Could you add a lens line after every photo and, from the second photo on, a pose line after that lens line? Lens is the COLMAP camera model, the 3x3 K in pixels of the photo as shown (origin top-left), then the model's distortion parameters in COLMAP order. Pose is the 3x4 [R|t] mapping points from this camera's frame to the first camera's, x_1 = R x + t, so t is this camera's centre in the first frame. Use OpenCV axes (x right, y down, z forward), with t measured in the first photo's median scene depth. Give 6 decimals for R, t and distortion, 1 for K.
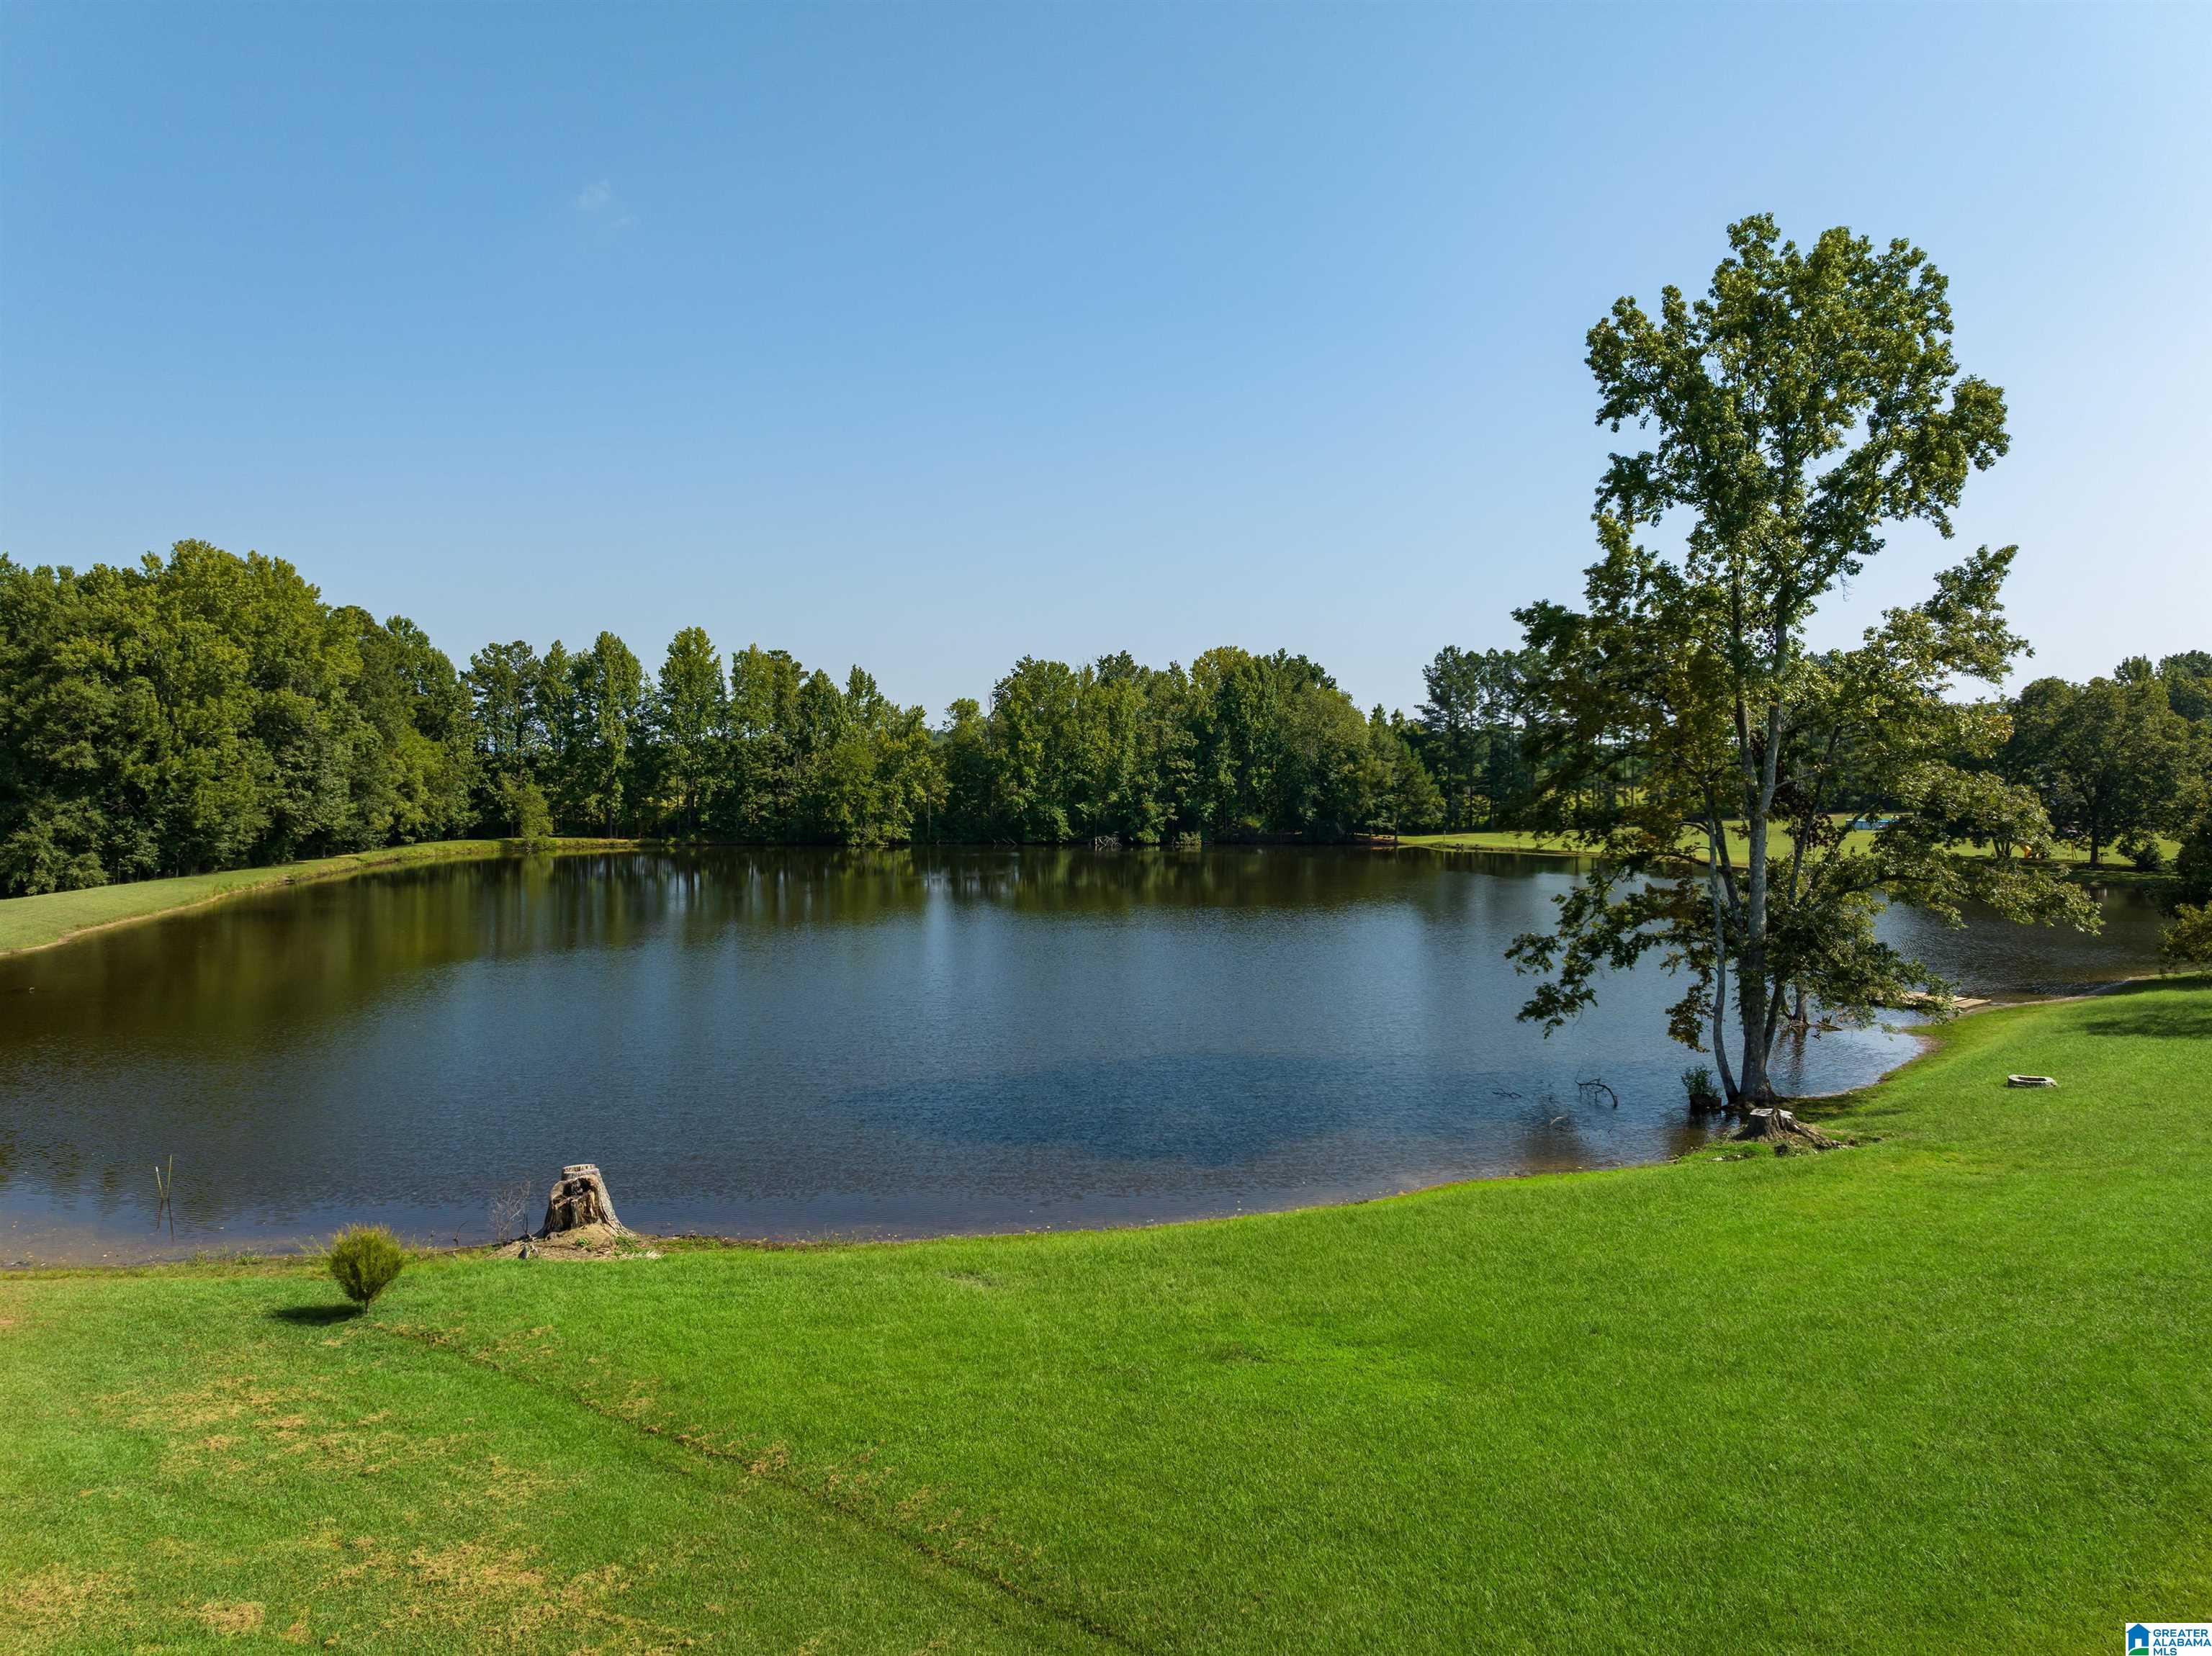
lens RADIAL K [[1547.4, 0, 1104.9], [0, 1547.4, 833.5], [0, 0, 1]] dist [-0.037810, -0.006412]
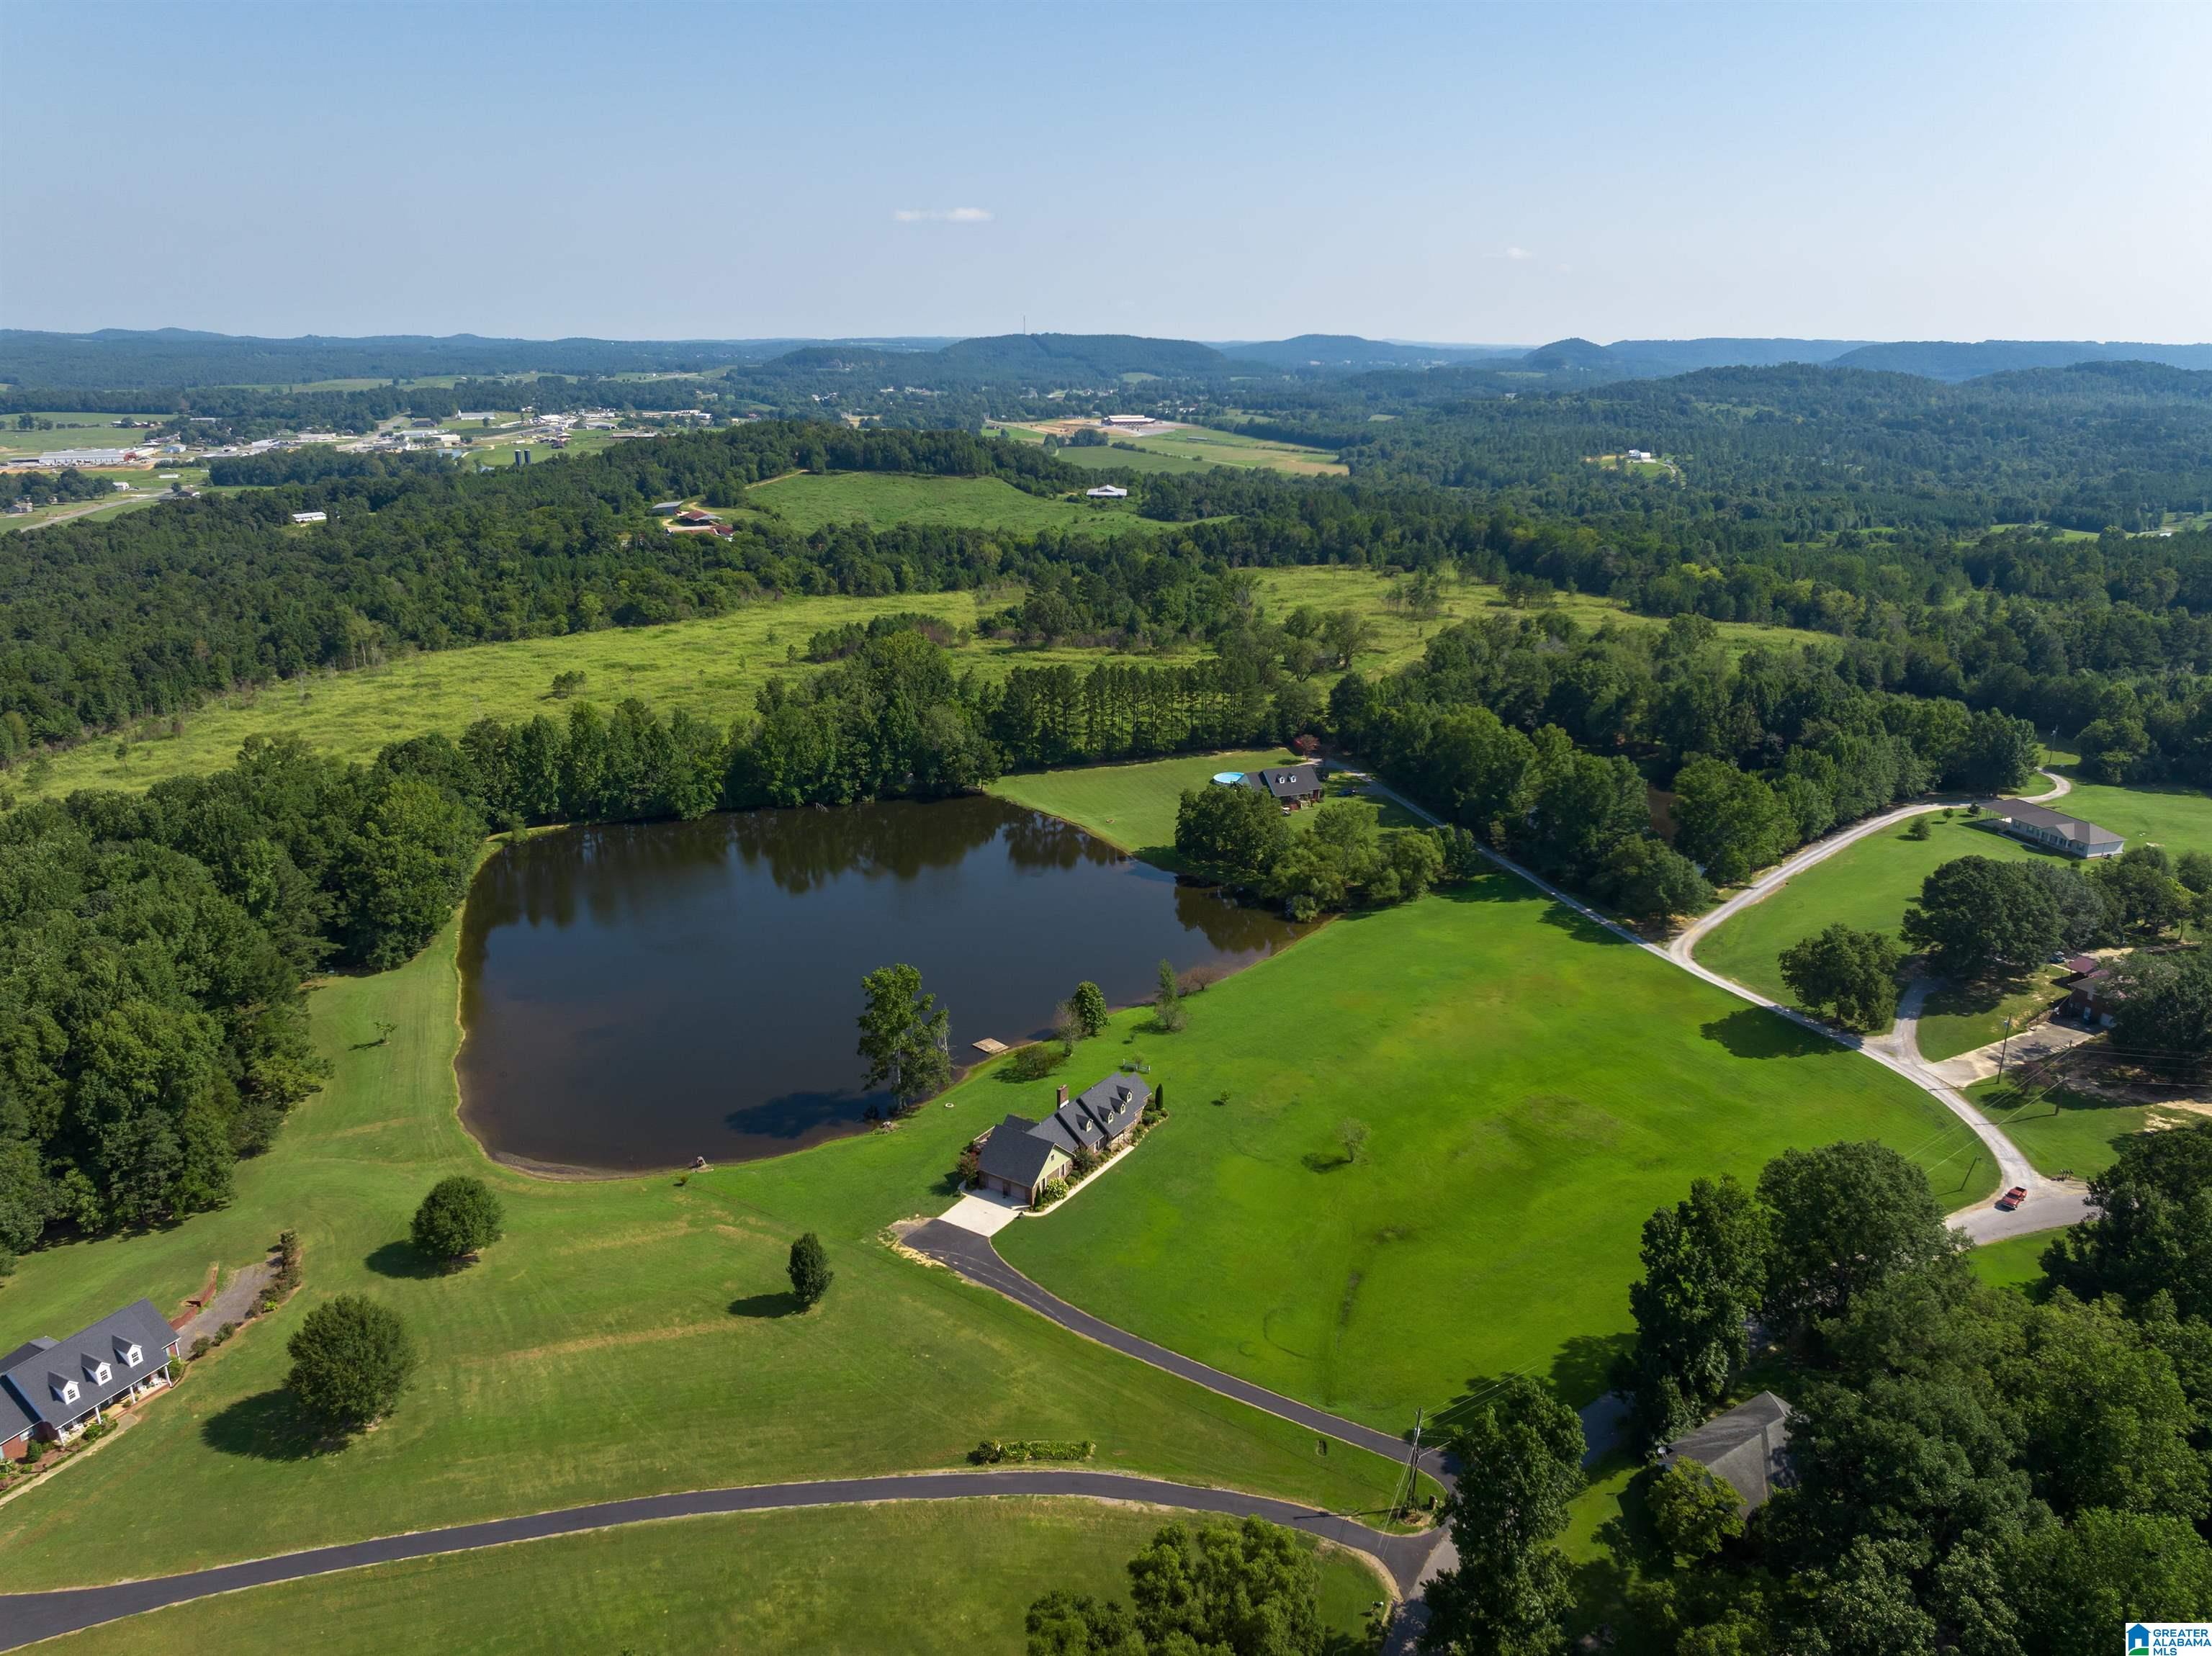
lens RADIAL K [[1547.4, 0, 1104.9], [0, 1547.4, 833.5], [0, 0, 1]] dist [-0.037810, -0.006412]
pose [[0.990887, -0.041613, 0.128111, 0.097293], [0.005774, 0.963333, 0.268246, -0.453936], [-0.134576, -0.265061, 0.954794, -0.827246]]
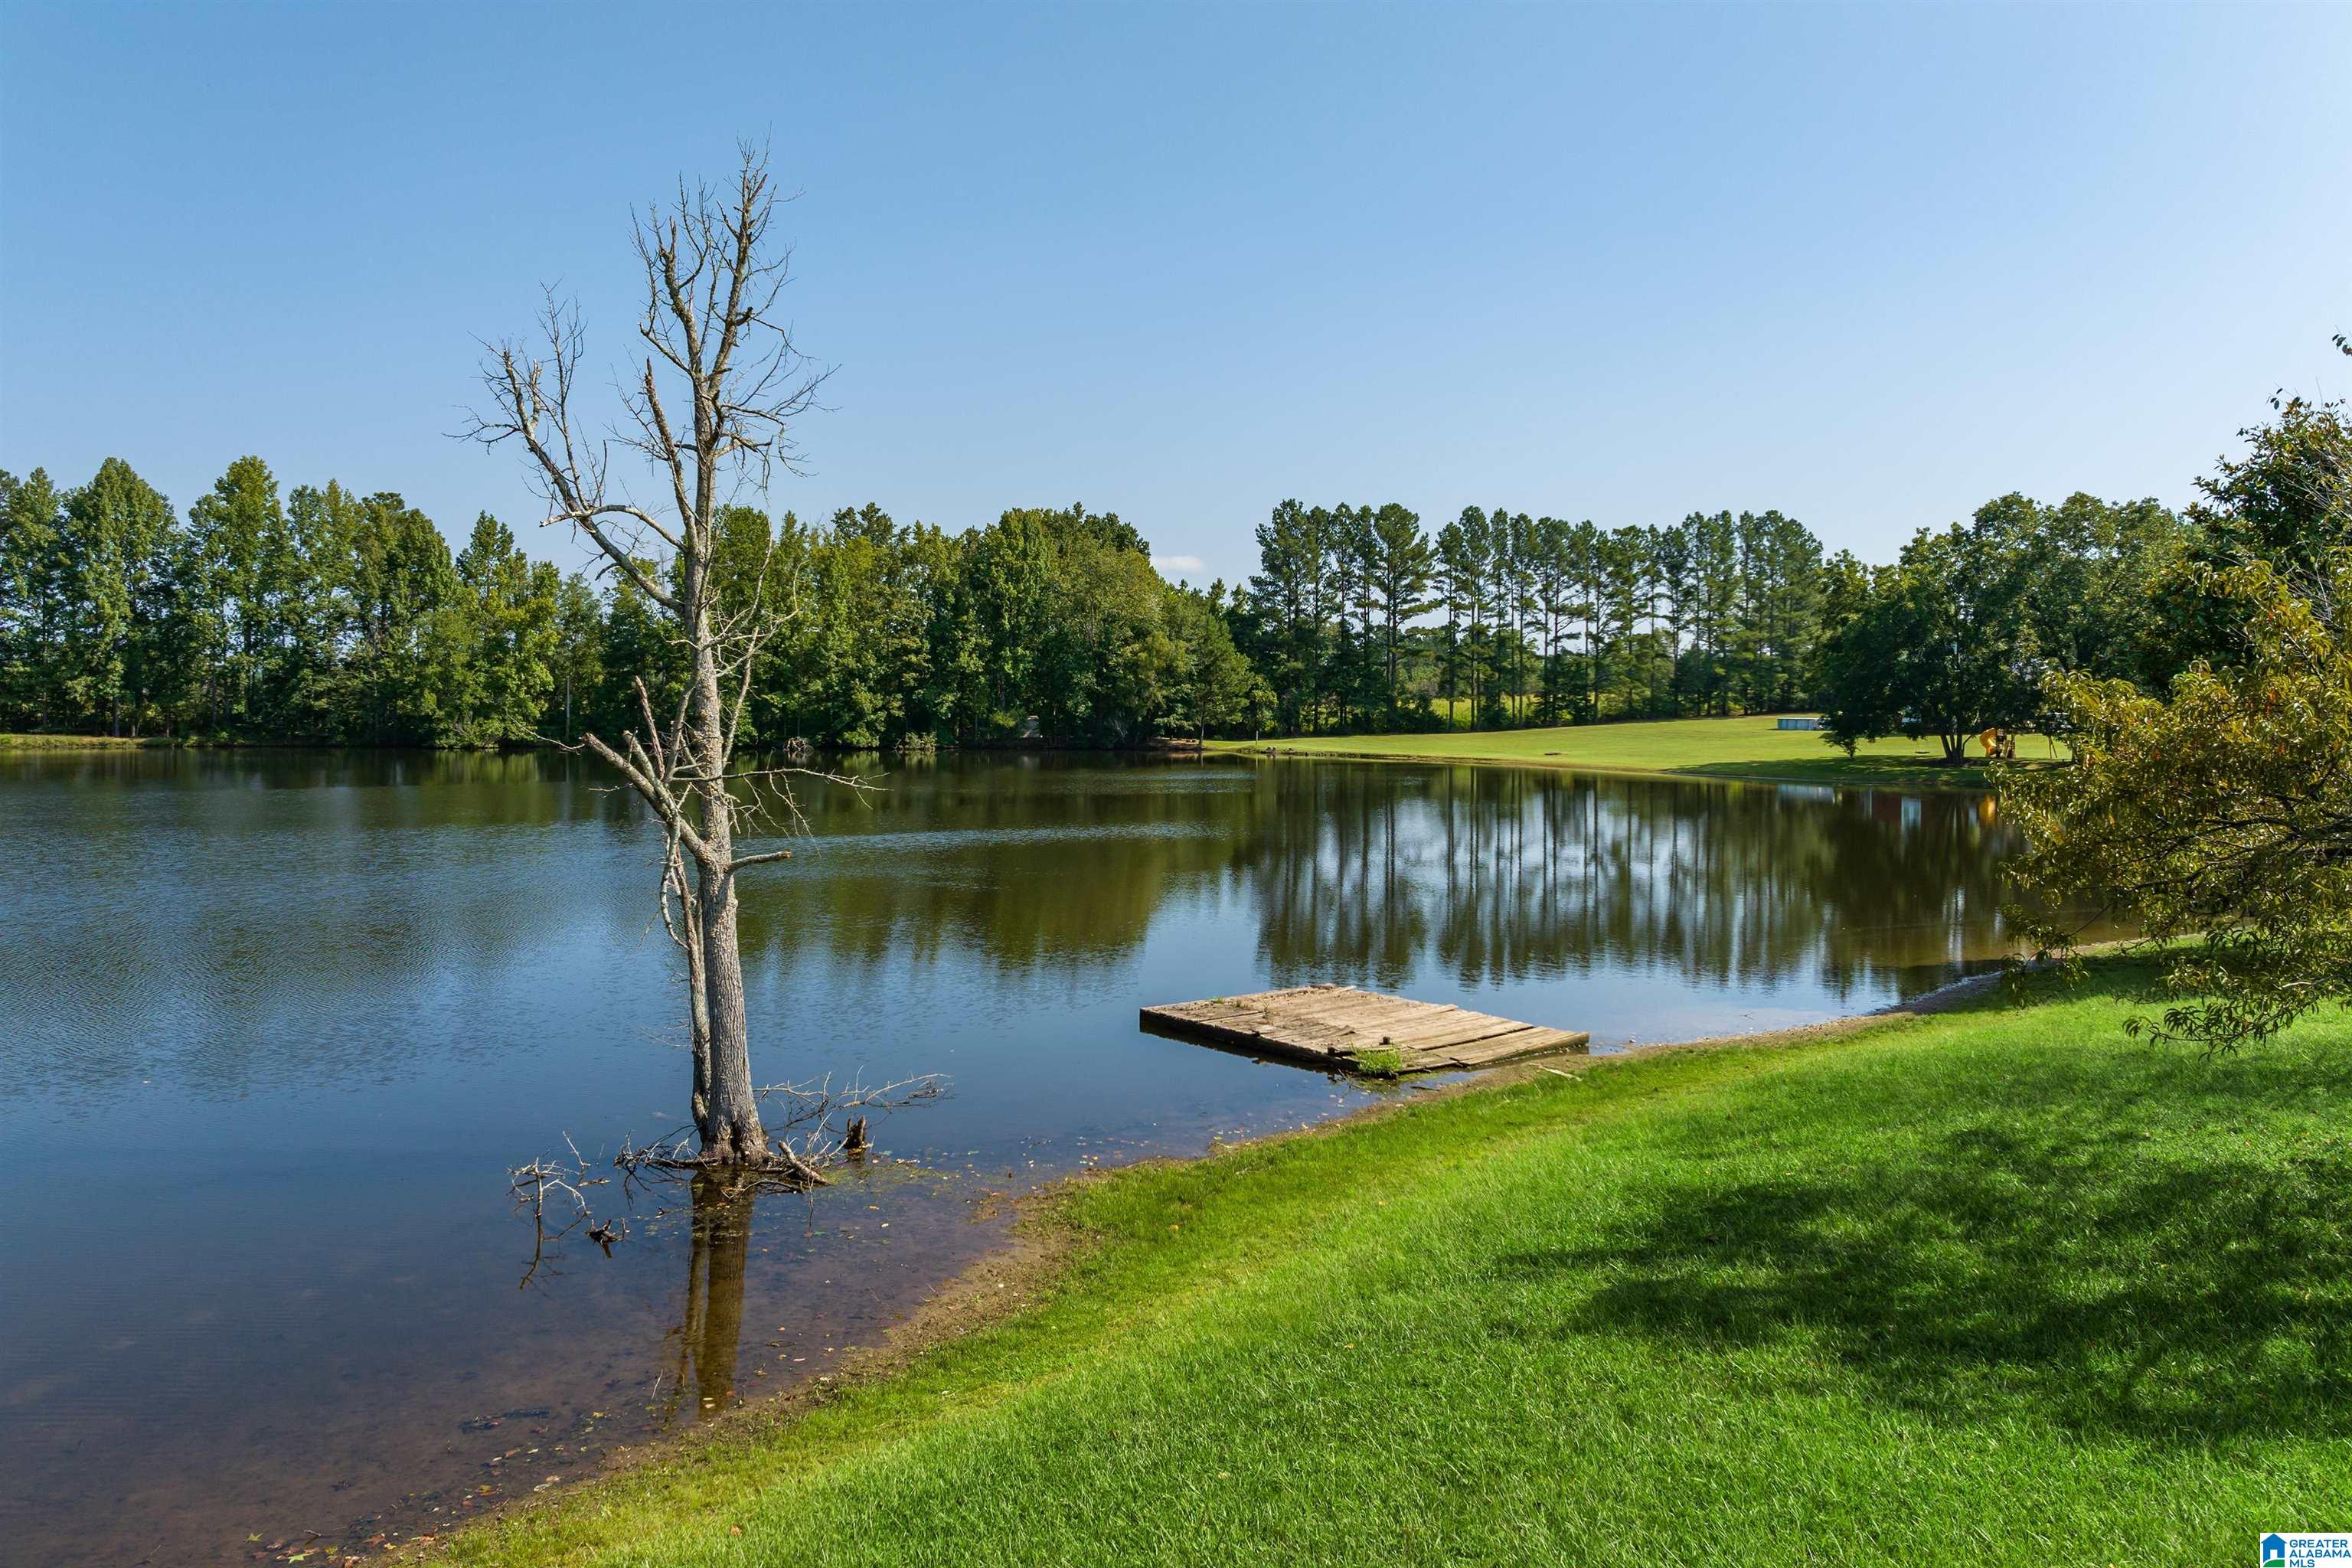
lens RADIAL K [[1668.2, 0, 1169.6], [0, 1668.2, 720.3], [0, 0, 1]] dist [-0.040633, -0.001654]
pose [[0.998818, 0.002756, 0.048537, 0.136556], [-0.001392, 0.999604, -0.028112, 0.015567], [-0.048596, 0.028011, 0.998426, 0.183461]]
